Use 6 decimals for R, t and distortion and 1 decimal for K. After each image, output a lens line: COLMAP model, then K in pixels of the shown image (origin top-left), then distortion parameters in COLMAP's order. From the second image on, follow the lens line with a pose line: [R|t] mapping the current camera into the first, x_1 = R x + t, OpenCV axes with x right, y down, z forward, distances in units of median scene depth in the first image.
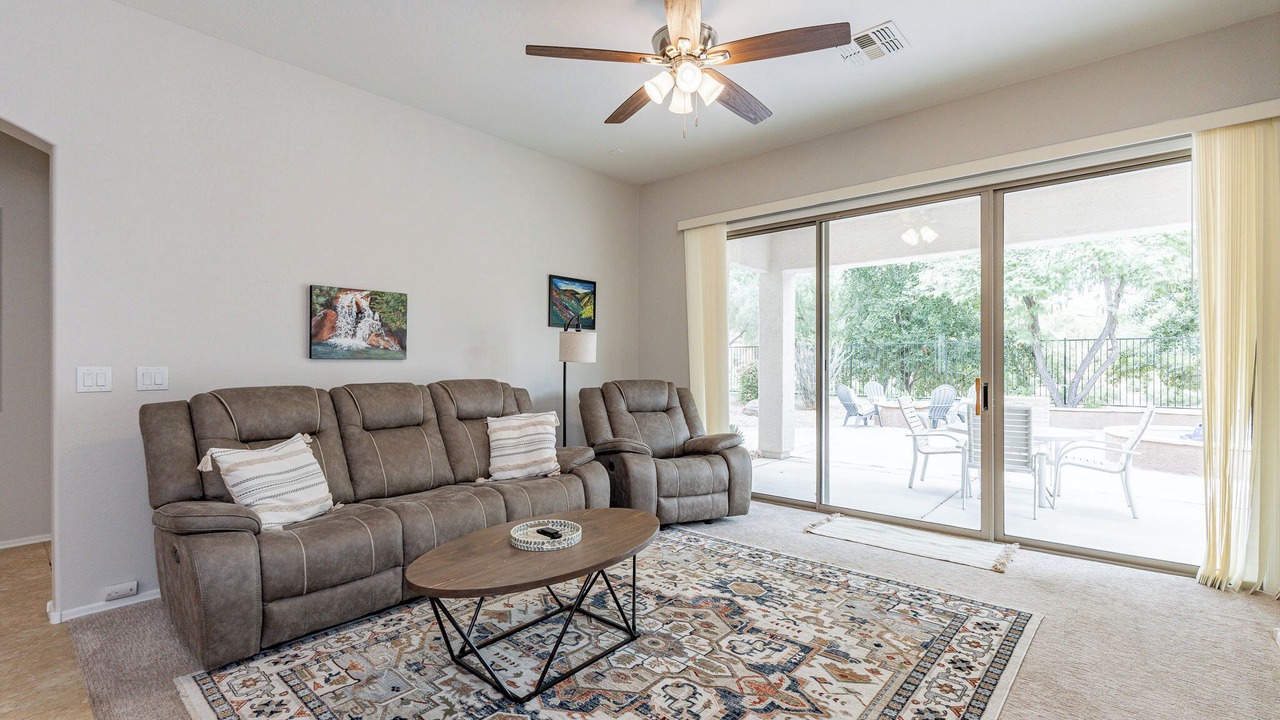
lens RADIAL K [[564.1, 0, 636.0], [0, 564.1, 357.9], [0, 0, 1]] dist [-0.002565, 0.000248]
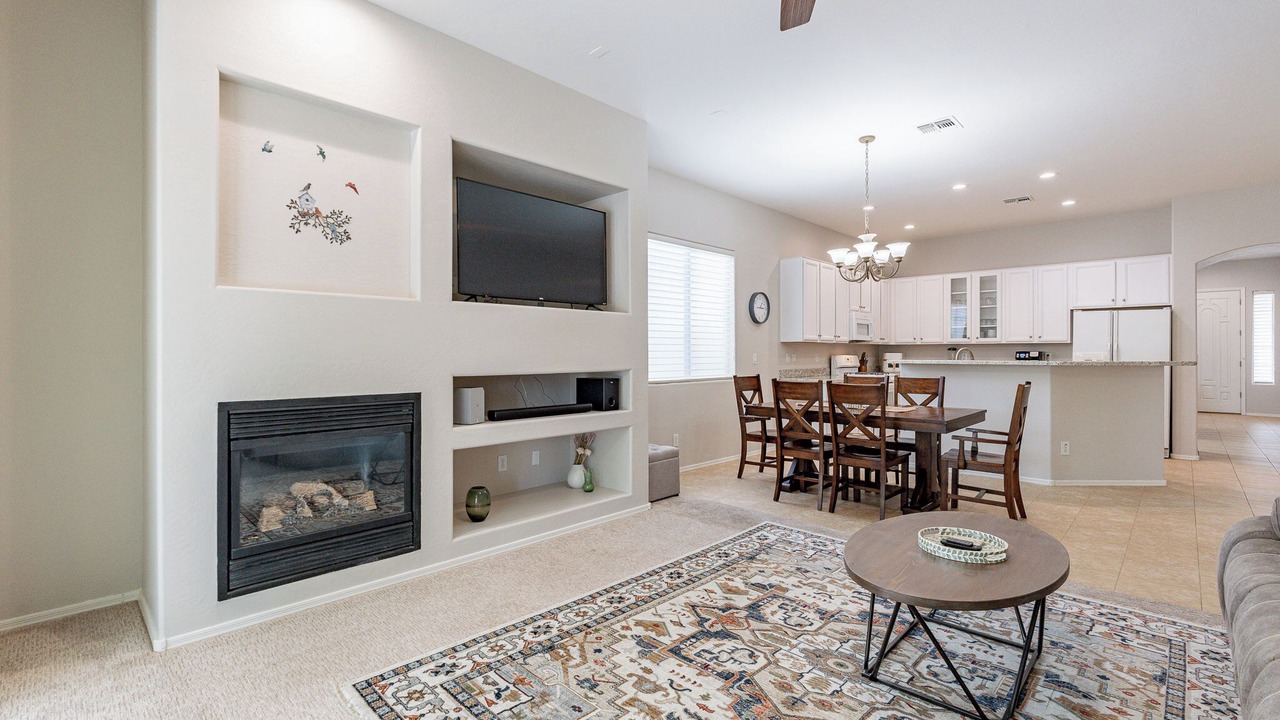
lens RADIAL K [[564.1, 0, 636.0], [0, 564.1, 357.9], [0, 0, 1]] dist [-0.002565, 0.000248]
pose [[-0.998454, 0.002873, 0.055503, 0.288501], [0.003102, 0.999987, 0.004043, 0.011510], [-0.055491, 0.004209, -0.998450, 1.801517]]
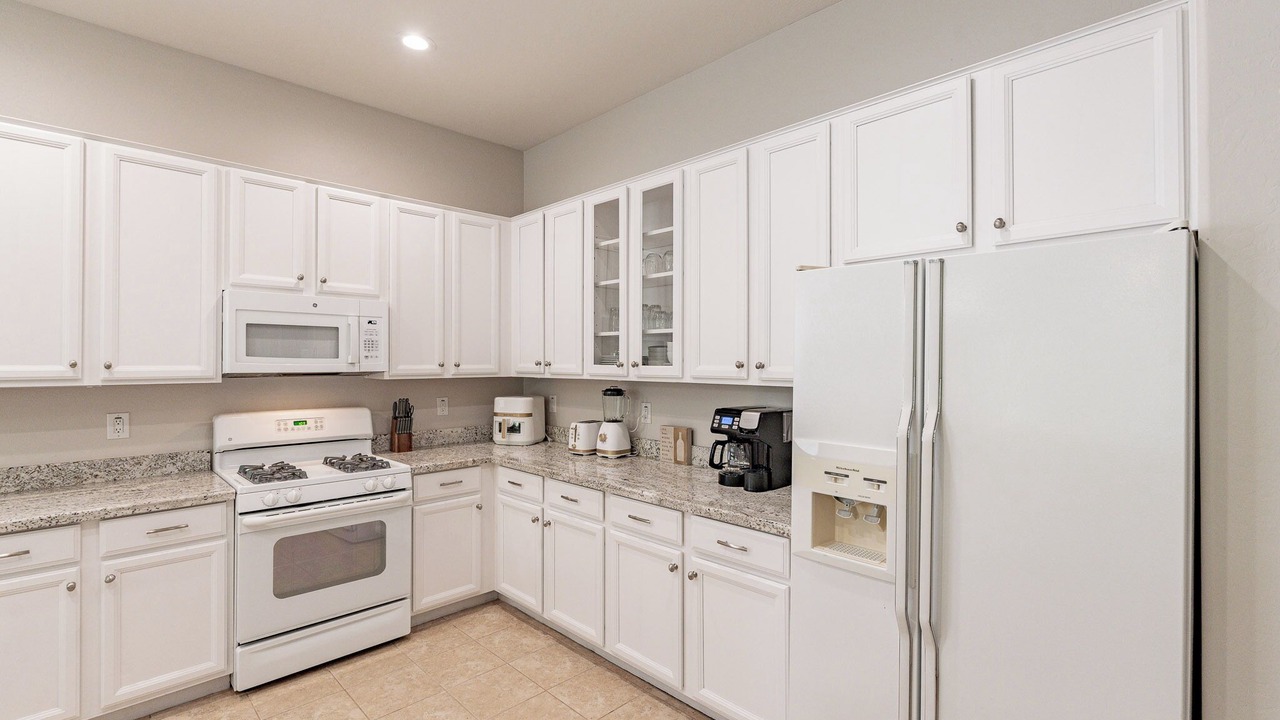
lens RADIAL K [[564.1, 0, 636.0], [0, 564.1, 357.9], [0, 0, 1]] dist [-0.002565, 0.000248]
pose [[-0.996072, 0.003493, 0.088478, -1.561205], [0.002808, 0.999965, -0.007871, -0.087197], [-0.088502, -0.007592, -0.996047, -0.364990]]
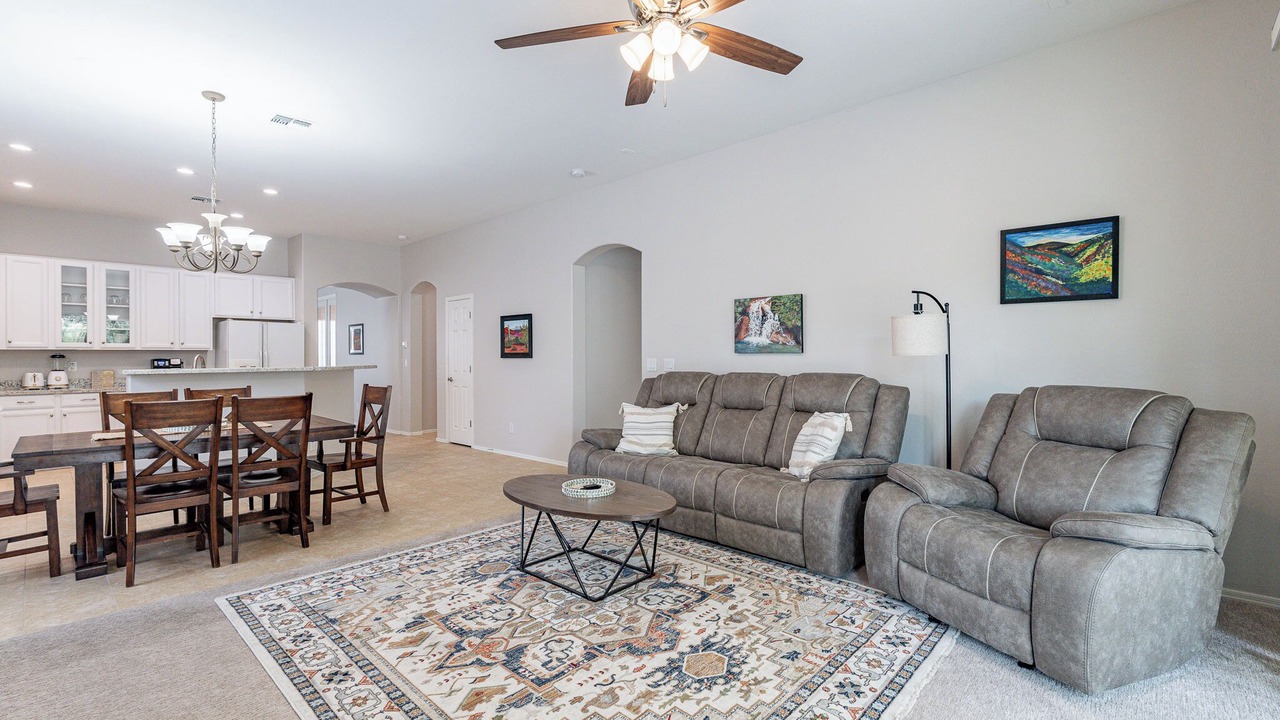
lens RADIAL K [[564.1, 0, 636.0], [0, 564.1, 357.9], [0, 0, 1]] dist [-0.002565, 0.000248]
pose [[-0.034291, 0.004569, -0.999401, 1.082238], [0.011357, 0.999927, 0.004181, 0.005713], [0.999347, -0.011207, -0.034340, 1.088665]]
